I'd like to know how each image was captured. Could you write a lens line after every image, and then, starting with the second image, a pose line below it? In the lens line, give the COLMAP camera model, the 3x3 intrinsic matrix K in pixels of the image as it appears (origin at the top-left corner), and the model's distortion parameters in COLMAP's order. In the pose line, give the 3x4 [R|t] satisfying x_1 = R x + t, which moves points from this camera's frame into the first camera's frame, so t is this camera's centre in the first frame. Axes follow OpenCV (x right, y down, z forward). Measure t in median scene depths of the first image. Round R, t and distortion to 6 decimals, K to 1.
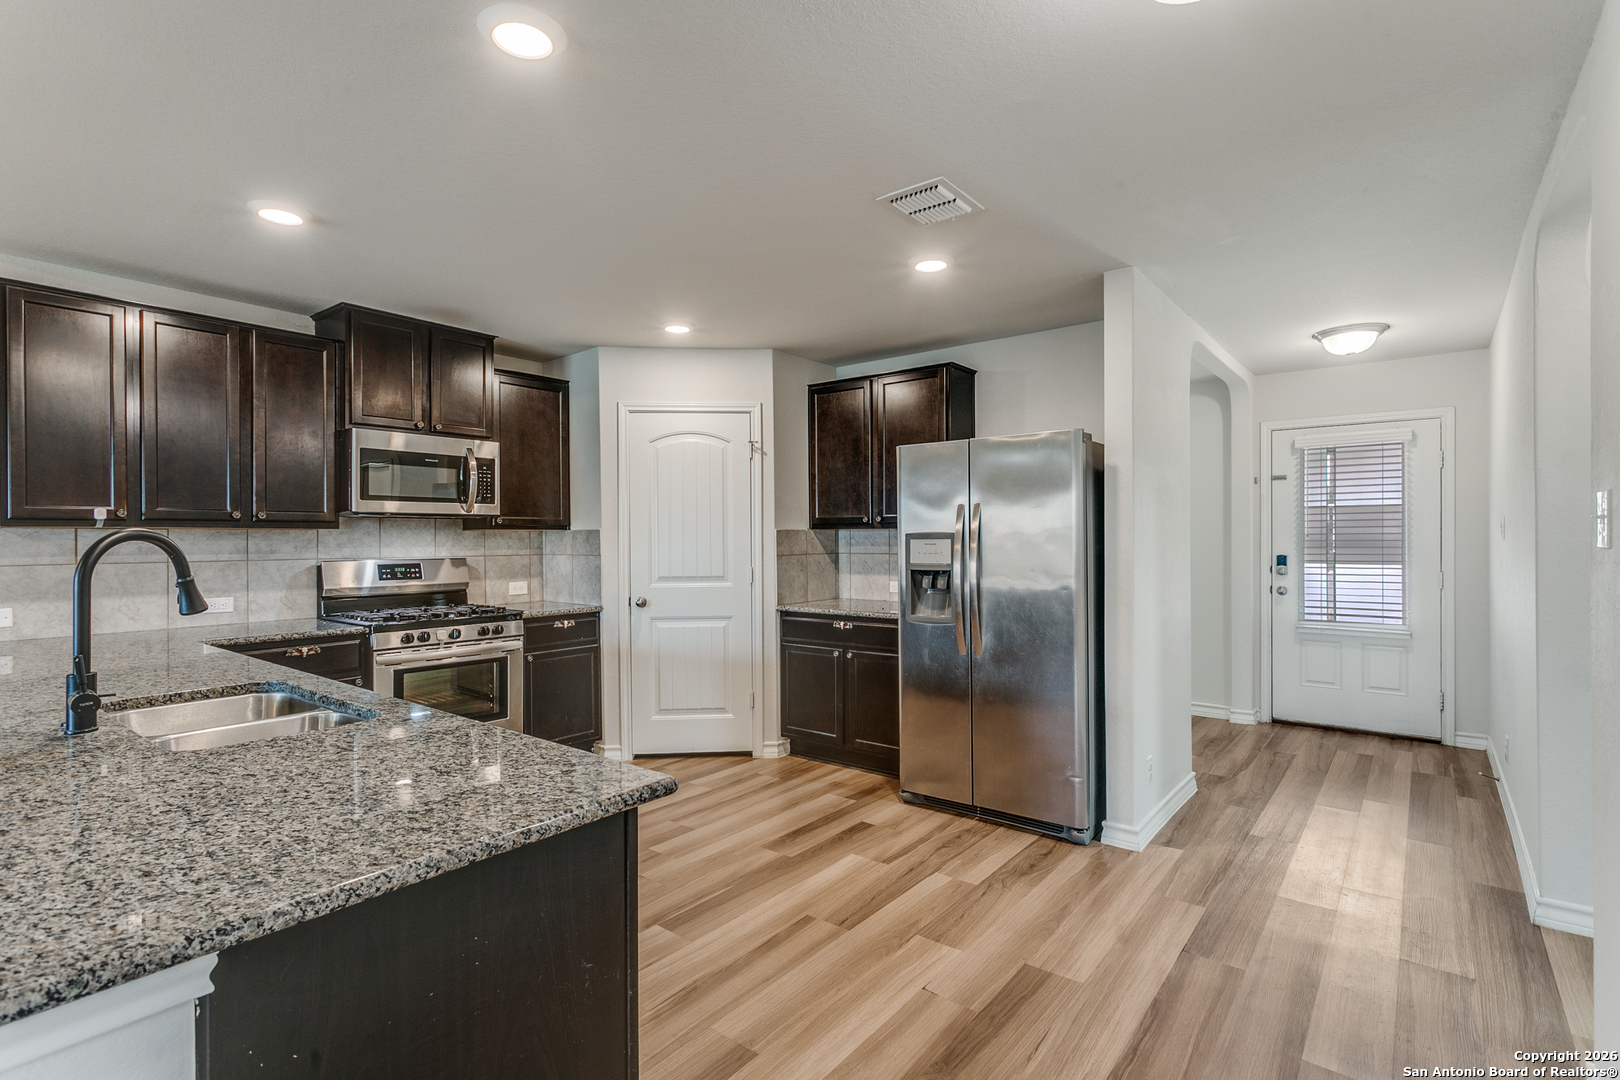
lens RADIAL K [[773.5, 0, 803.7], [0, 773.5, 533.9], [0, 0, 1]] dist [0.000928, 0.000382]
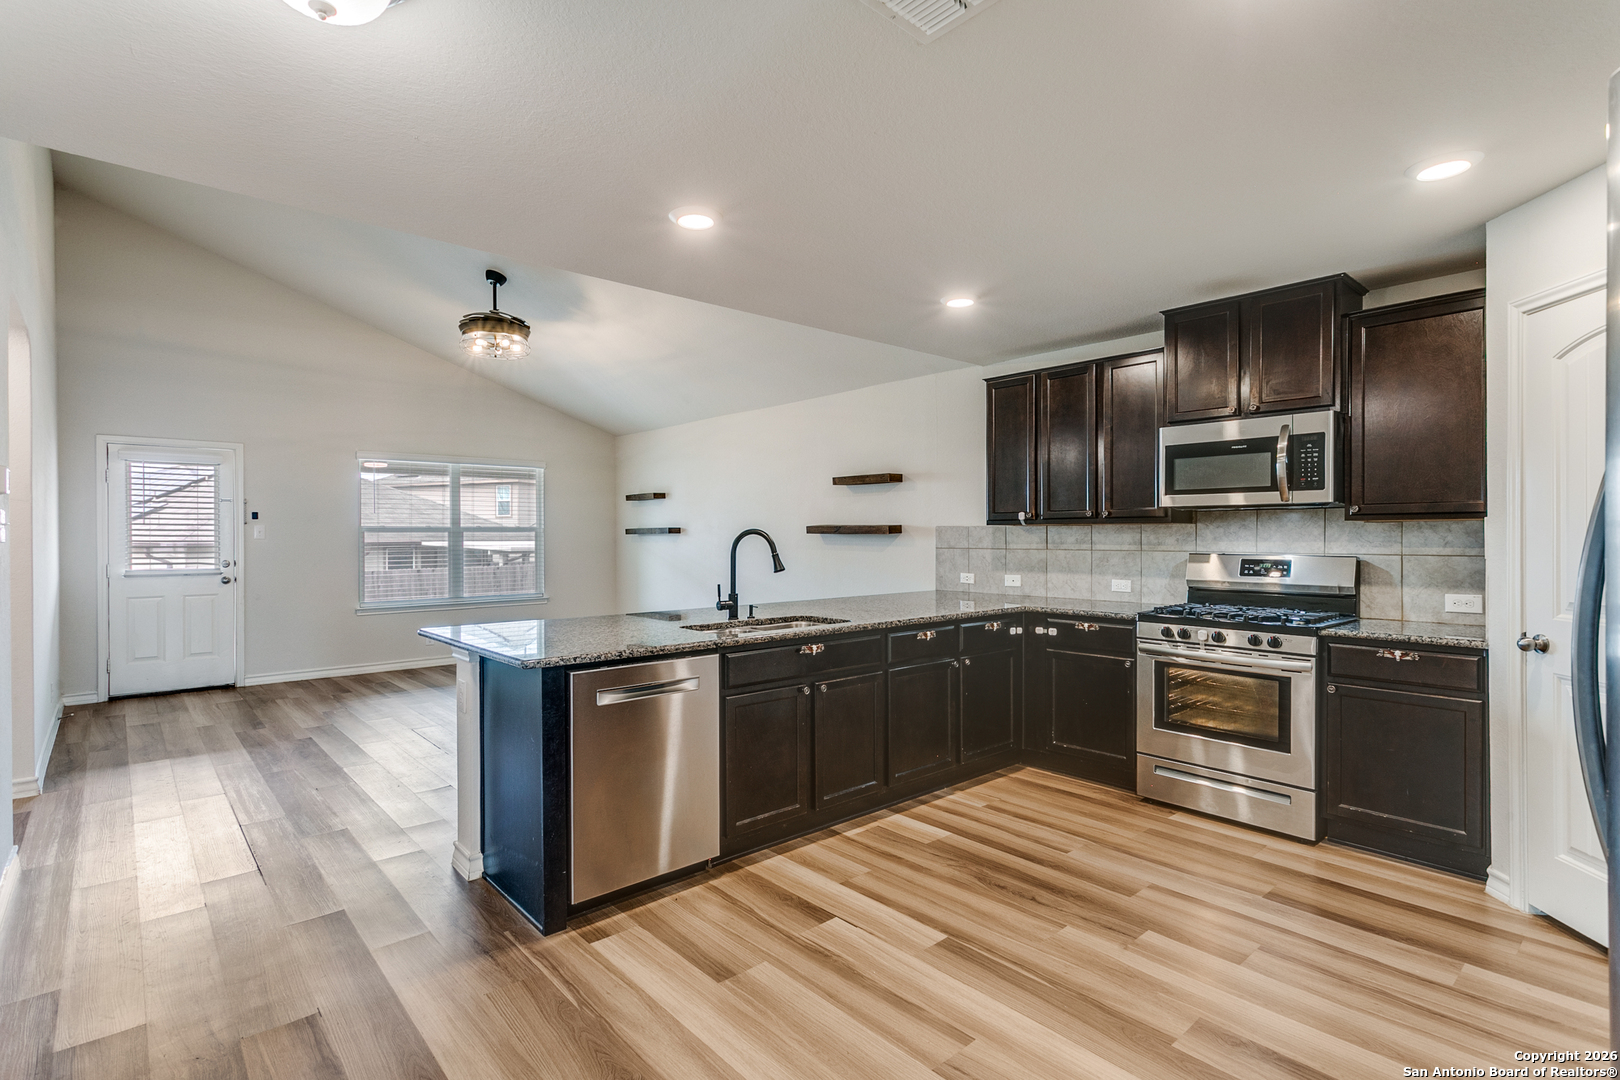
lens RADIAL K [[793.4, 0, 817.6], [0, 793.4, 542.5], [0, 0, 1]] dist [0.001965, 0.000341]
pose [[-0.172732, 0.013426, -0.984877, 0.554189], [0.007457, 0.999896, 0.012323, 0.002943], [0.984941, -0.005216, -0.172814, 0.702759]]
